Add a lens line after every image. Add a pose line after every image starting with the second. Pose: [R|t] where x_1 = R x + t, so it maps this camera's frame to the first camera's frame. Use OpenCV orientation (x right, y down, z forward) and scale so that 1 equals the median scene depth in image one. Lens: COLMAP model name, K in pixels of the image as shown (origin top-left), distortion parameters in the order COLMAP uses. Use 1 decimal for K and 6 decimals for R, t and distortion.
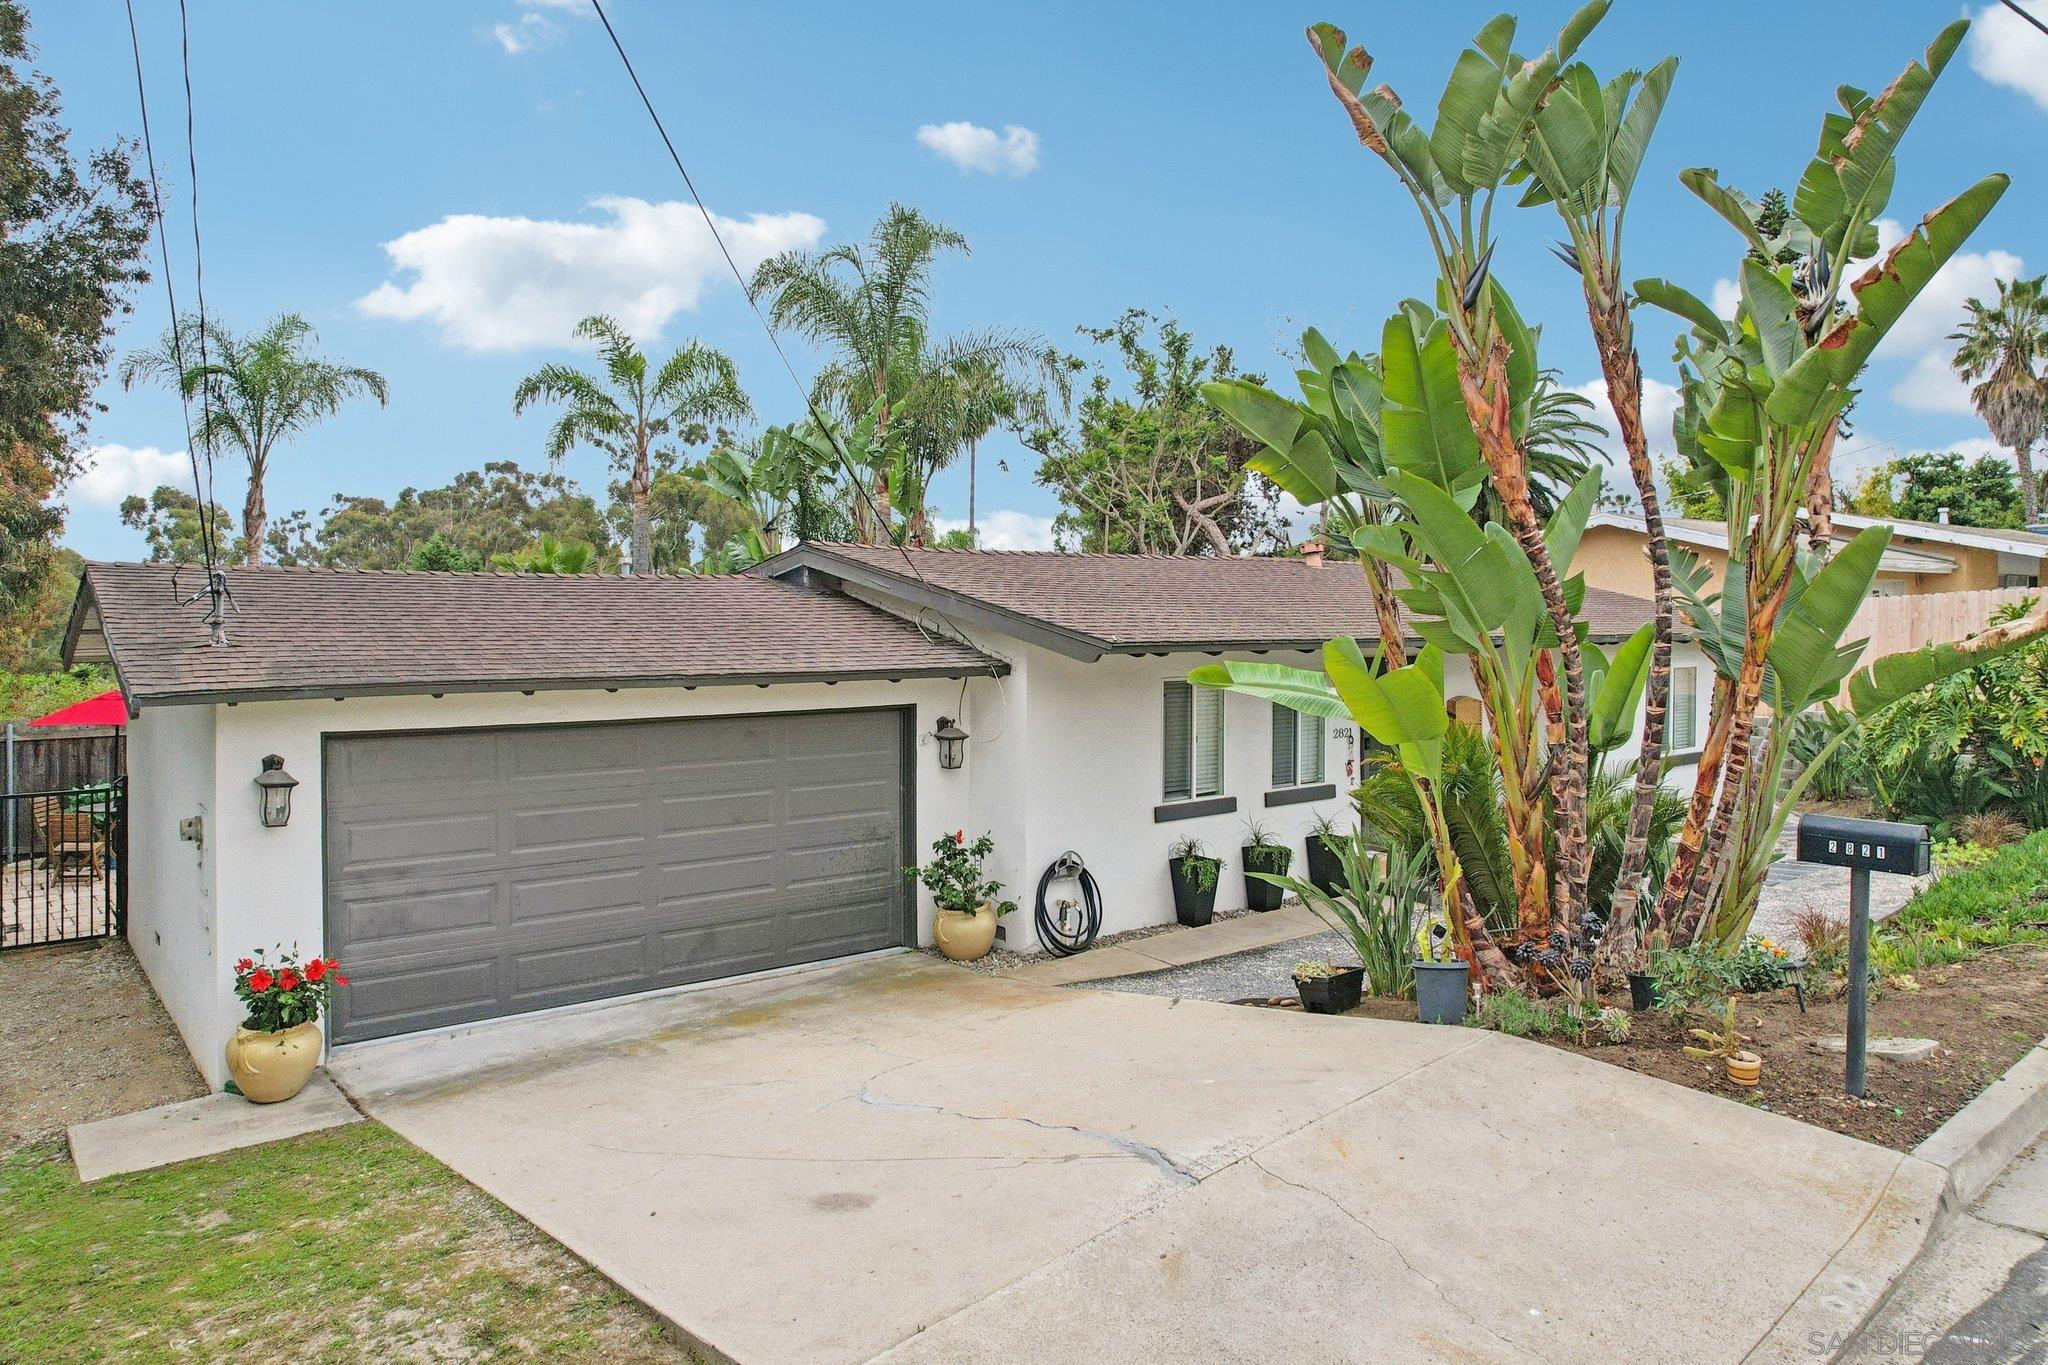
lens RADIAL K [[1345.4, 0, 1030.9], [0, 1345.4, 657.4], [0, 0, 1]] dist [-0.069067, 0.056484]
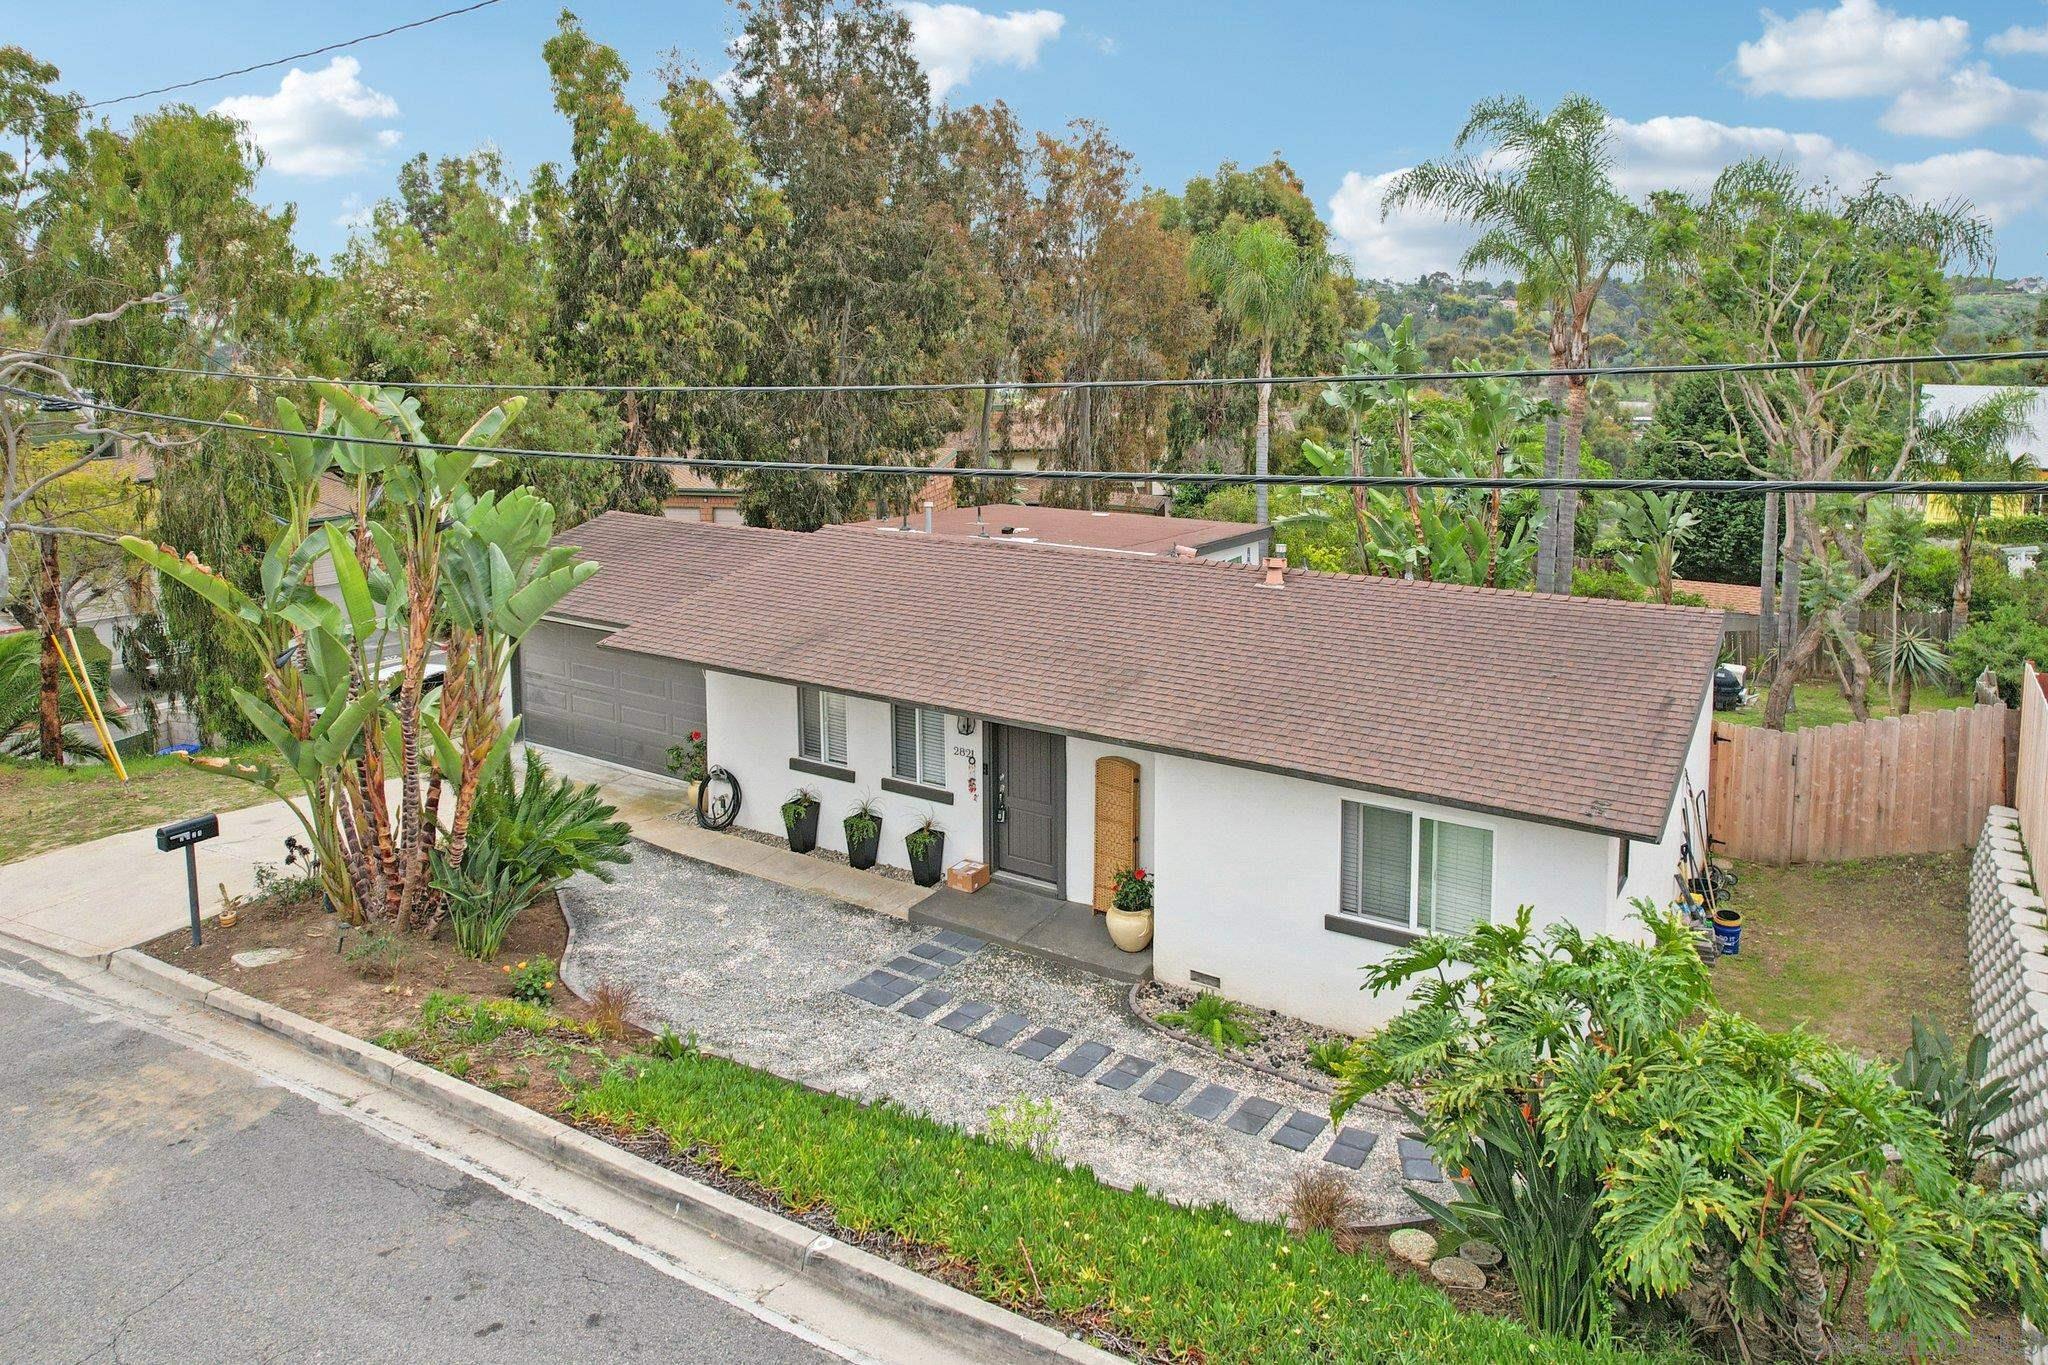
lens RADIAL K [[1373.5, 0, 1057.7], [0, 1373.5, 430.9], [0, 0, 1]] dist [-0.021054, -0.001687]
pose [[0.329125, 0.073842, -0.941395, 1.641362], [-0.029023, 0.997258, 0.068078, -0.366306], [0.943840, 0.004916, 0.330365, 0.844765]]
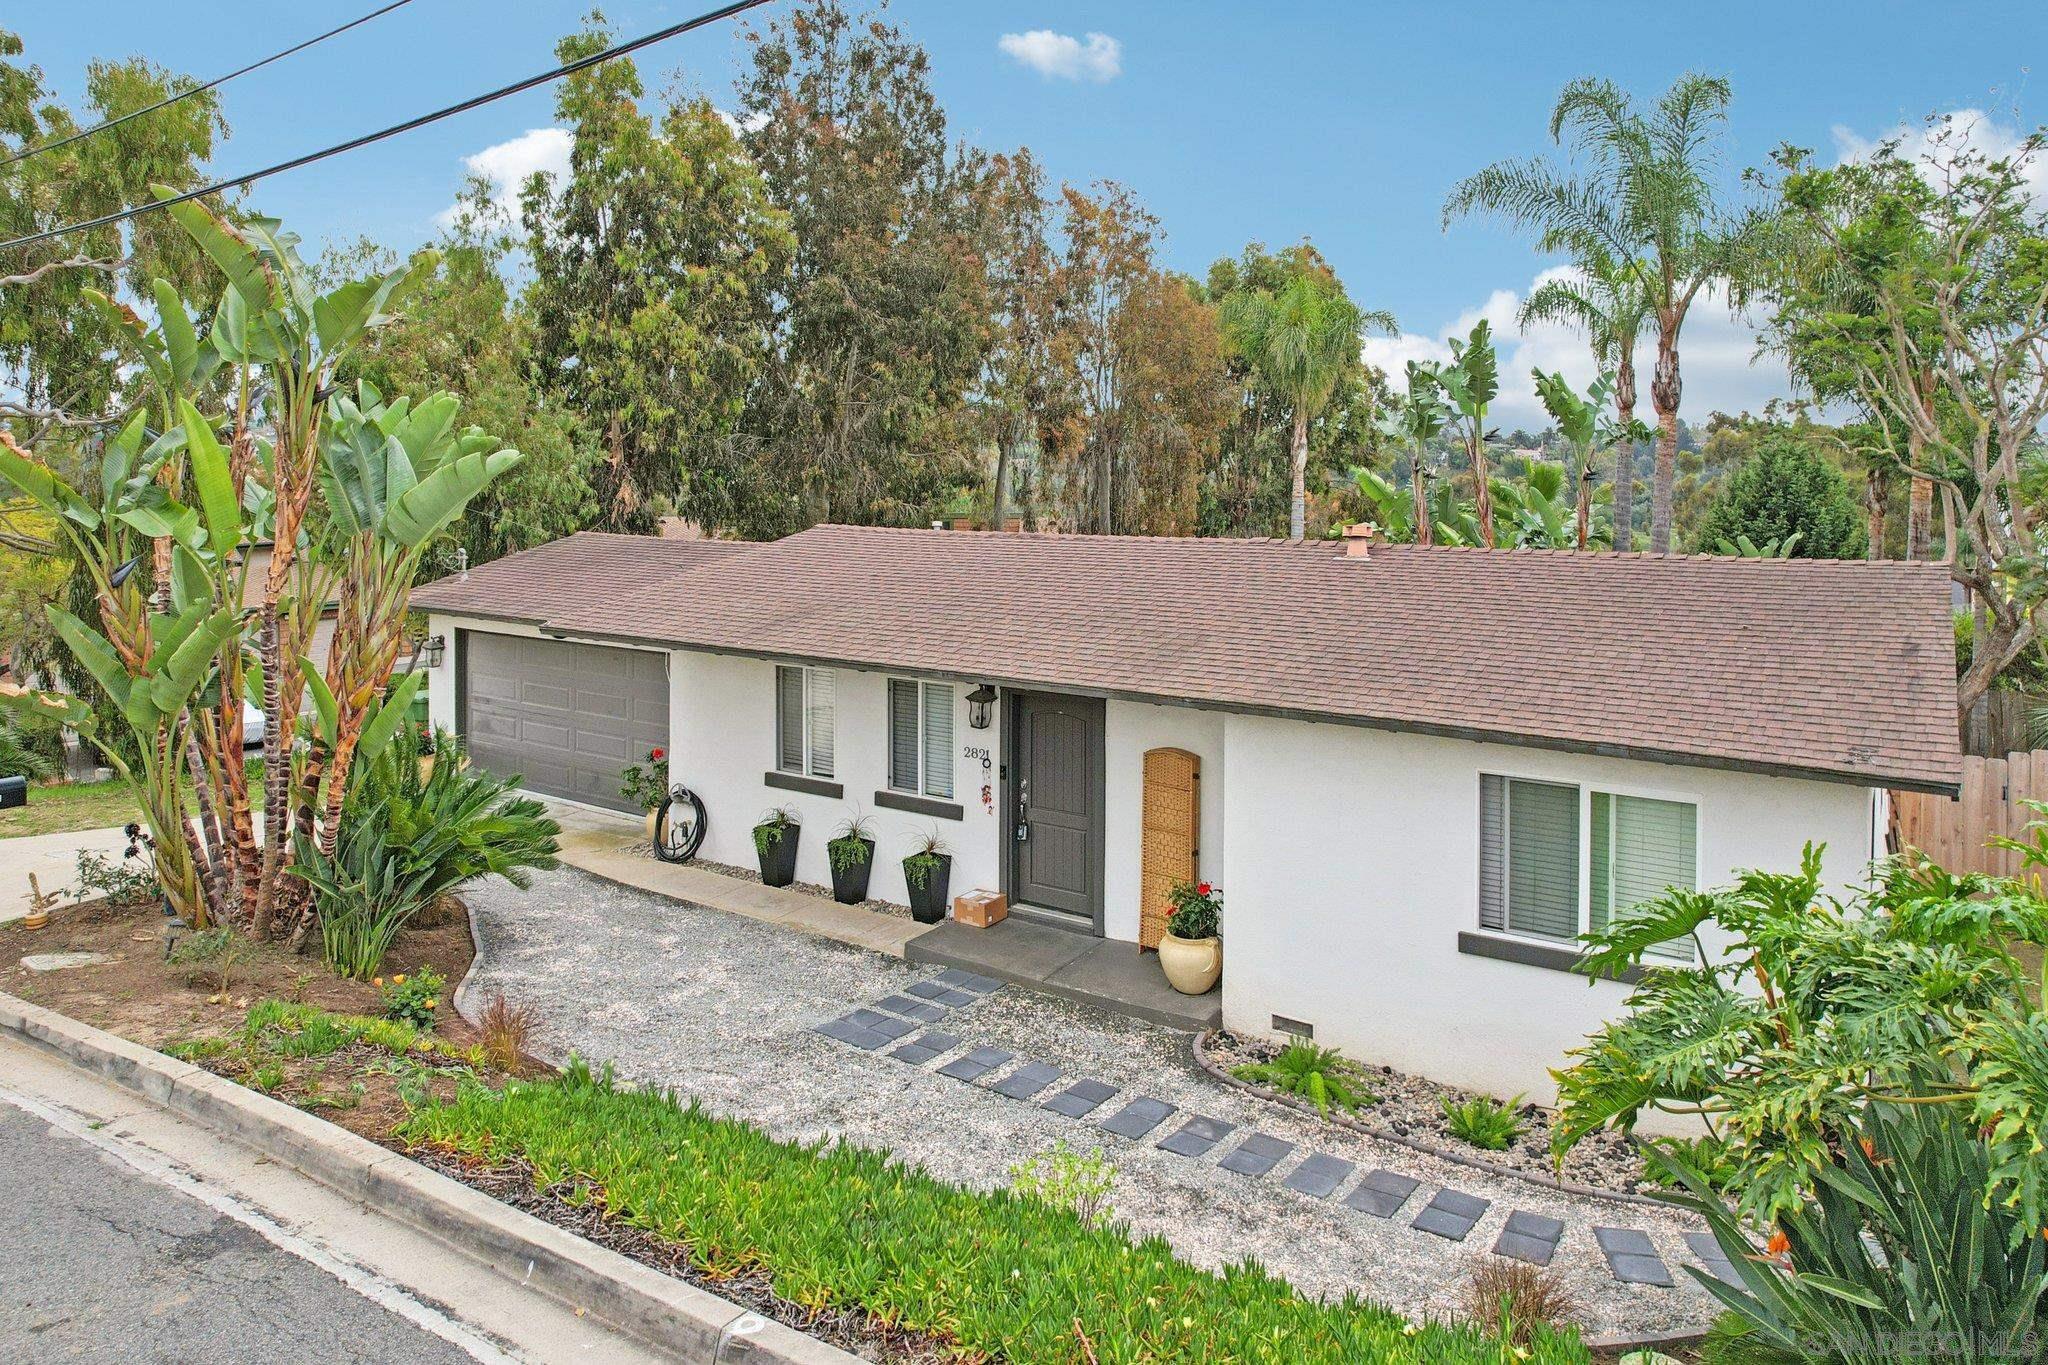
lens RADIAL K [[1369.2, 0, 1023.8], [0, 1369.2, 458.0], [0, 0, 1]] dist [-0.040739, 0.027319]
pose [[0.299027, -0.007869, -0.954212, 1.397315], [-0.038312, 0.999061, -0.020245, -0.157723], [0.953475, 0.042612, 0.298444, 0.910532]]
